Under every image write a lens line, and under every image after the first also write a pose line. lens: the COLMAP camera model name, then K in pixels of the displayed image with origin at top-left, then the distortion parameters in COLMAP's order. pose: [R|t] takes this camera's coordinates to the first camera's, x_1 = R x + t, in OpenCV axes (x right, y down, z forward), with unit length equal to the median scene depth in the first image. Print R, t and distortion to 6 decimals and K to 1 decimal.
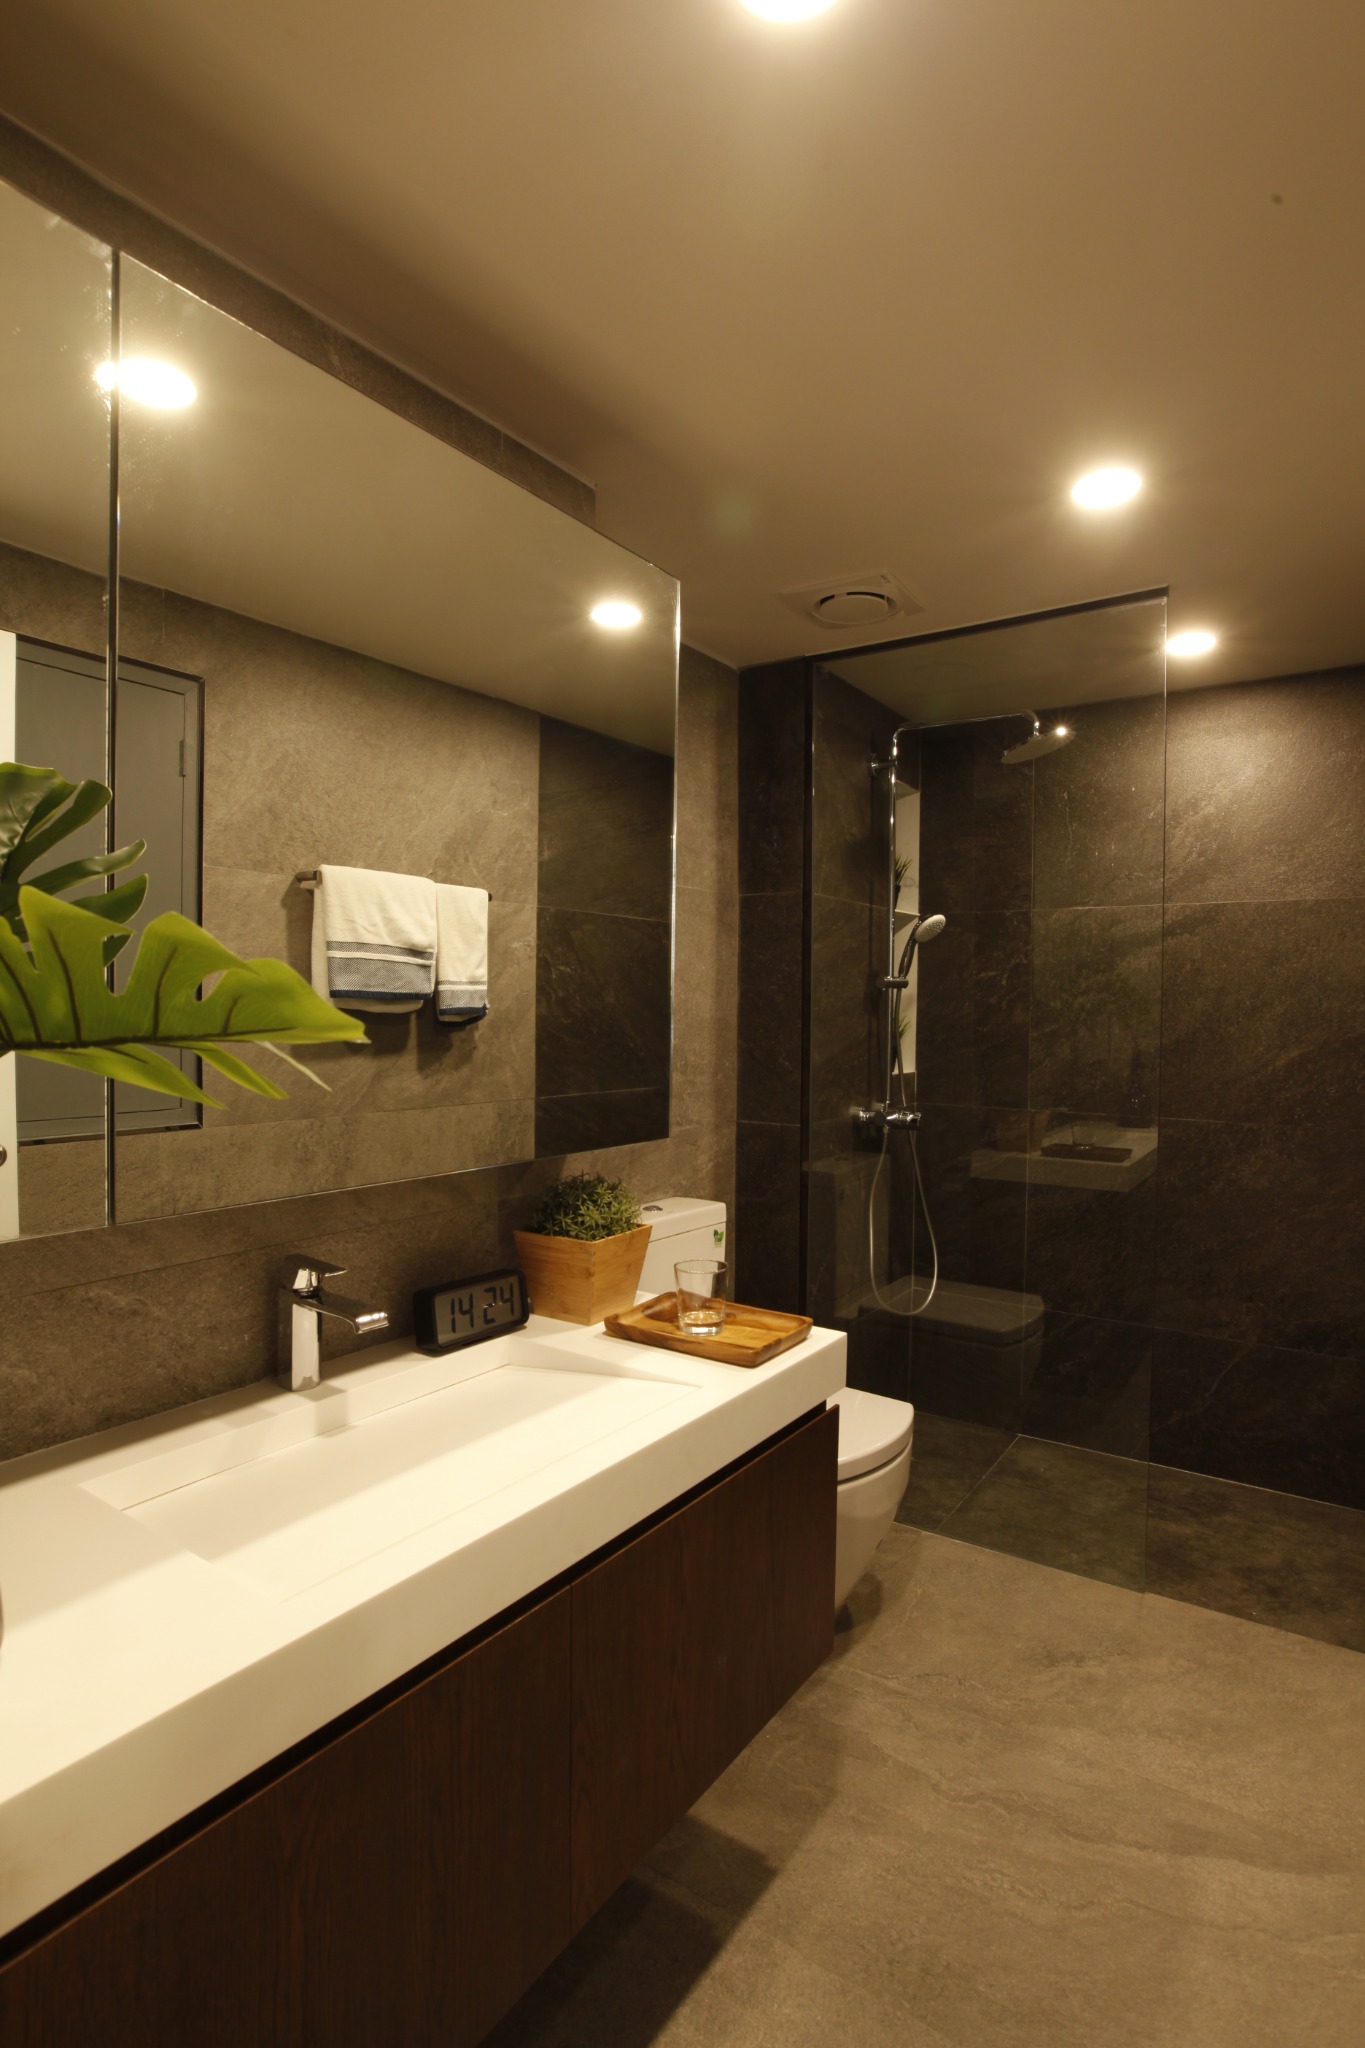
lens RADIAL K [[1105.1, 0, 680.5], [0, 1105.1, 1039.9], [0, 0, 1]] dist [-0.063486, 0.046586]
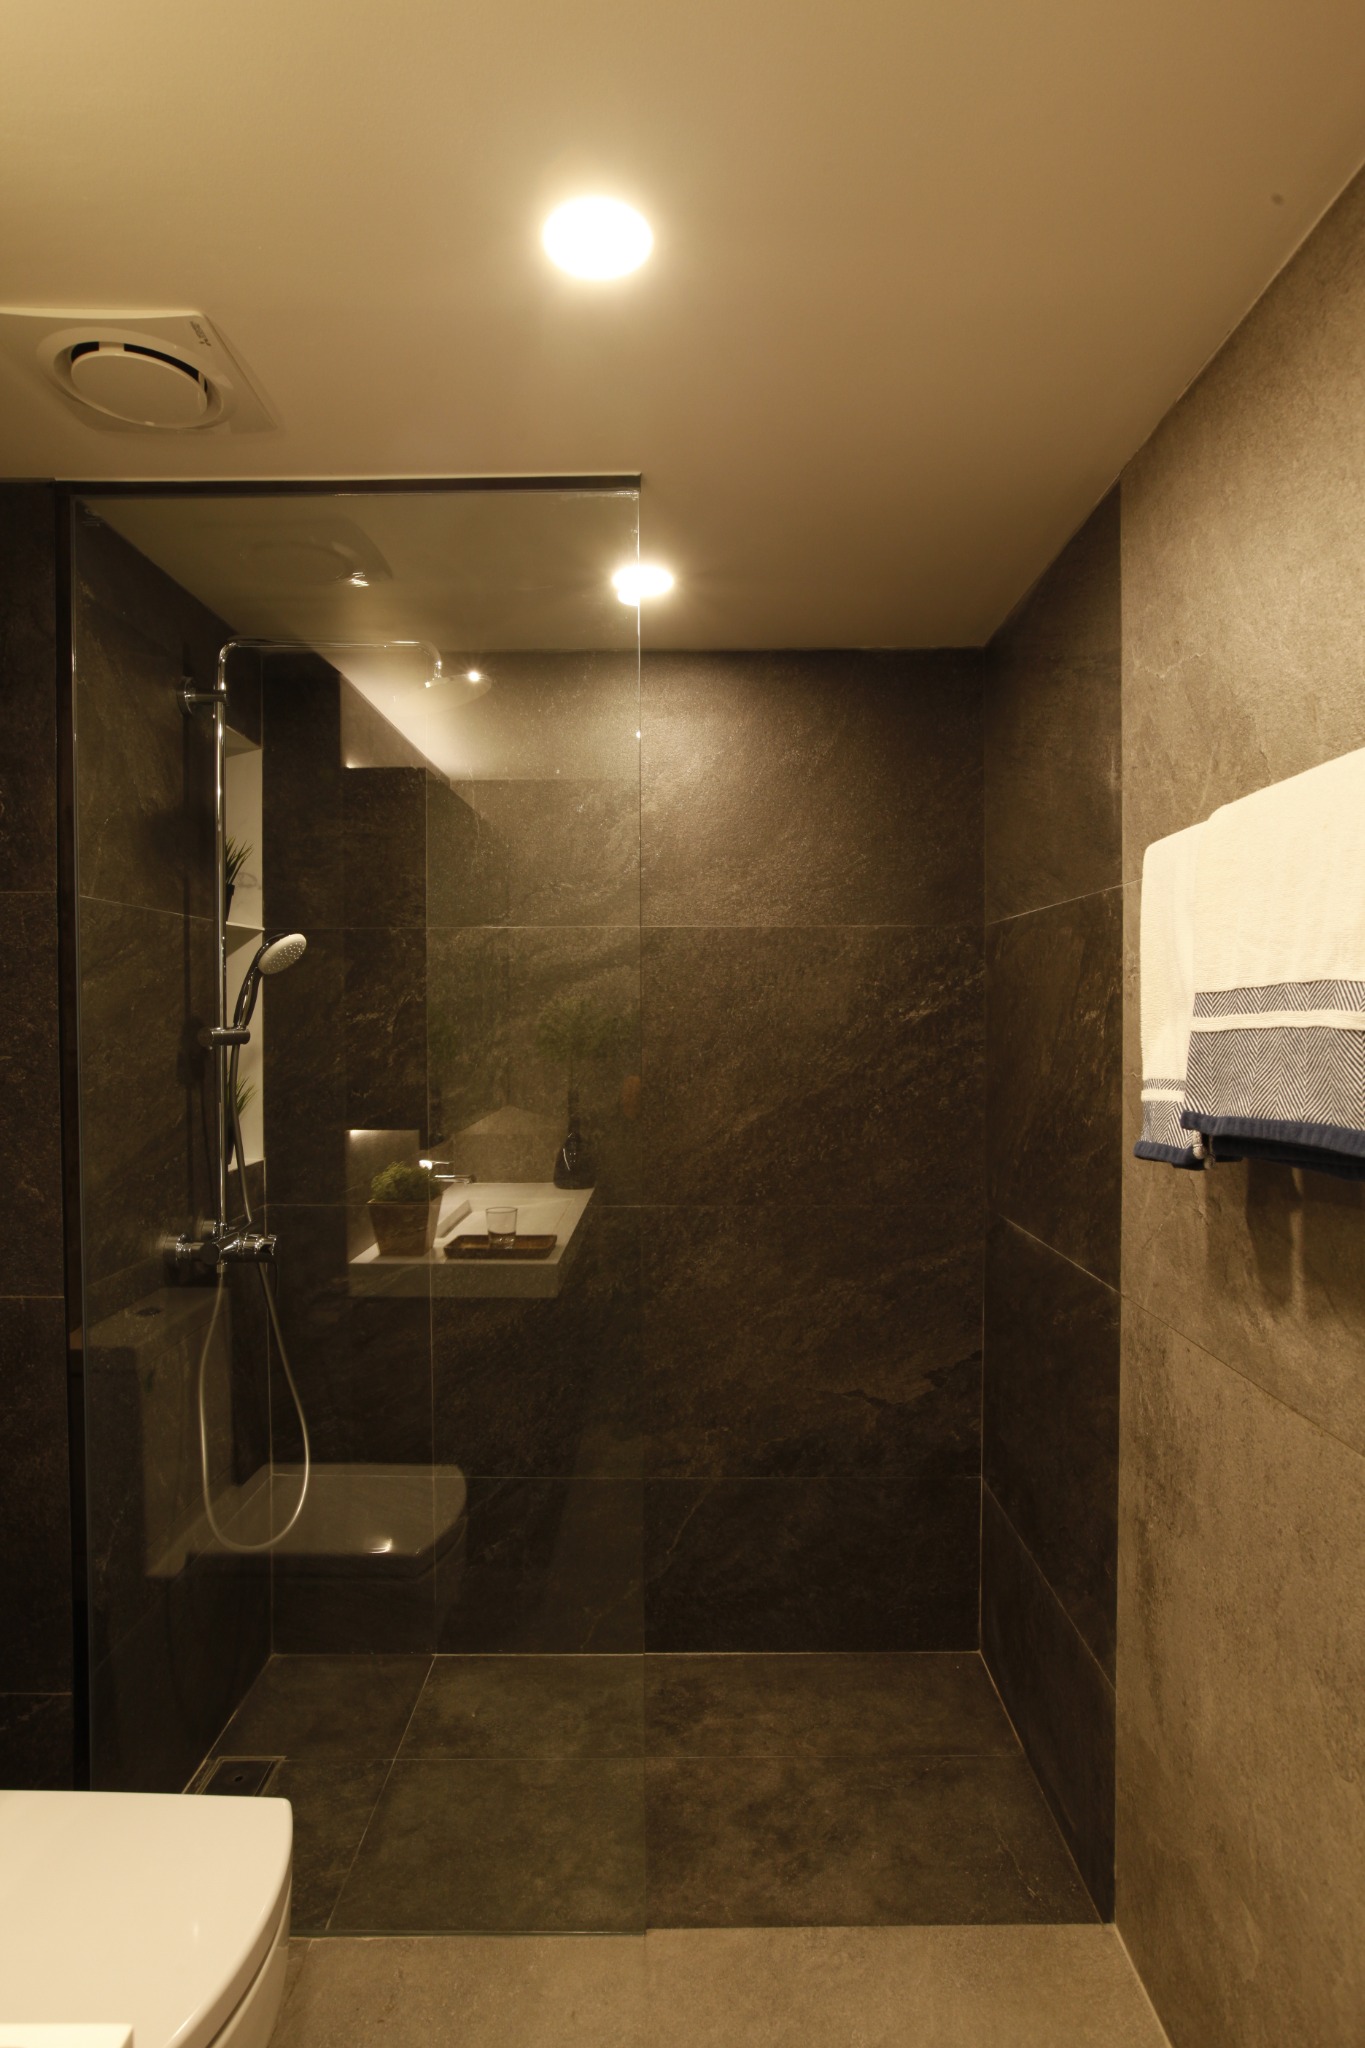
lens RADIAL K [[1105.1, 0, 680.5], [0, 1105.1, 1039.9], [0, 0, 1]] dist [-0.063486, 0.046586]
pose [[0.835213, -0.025536, 0.549333, 0.064881], [0.021329, 0.999674, 0.014042, -0.054781], [-0.549513, -0.000012, 0.835485, 0.326277]]
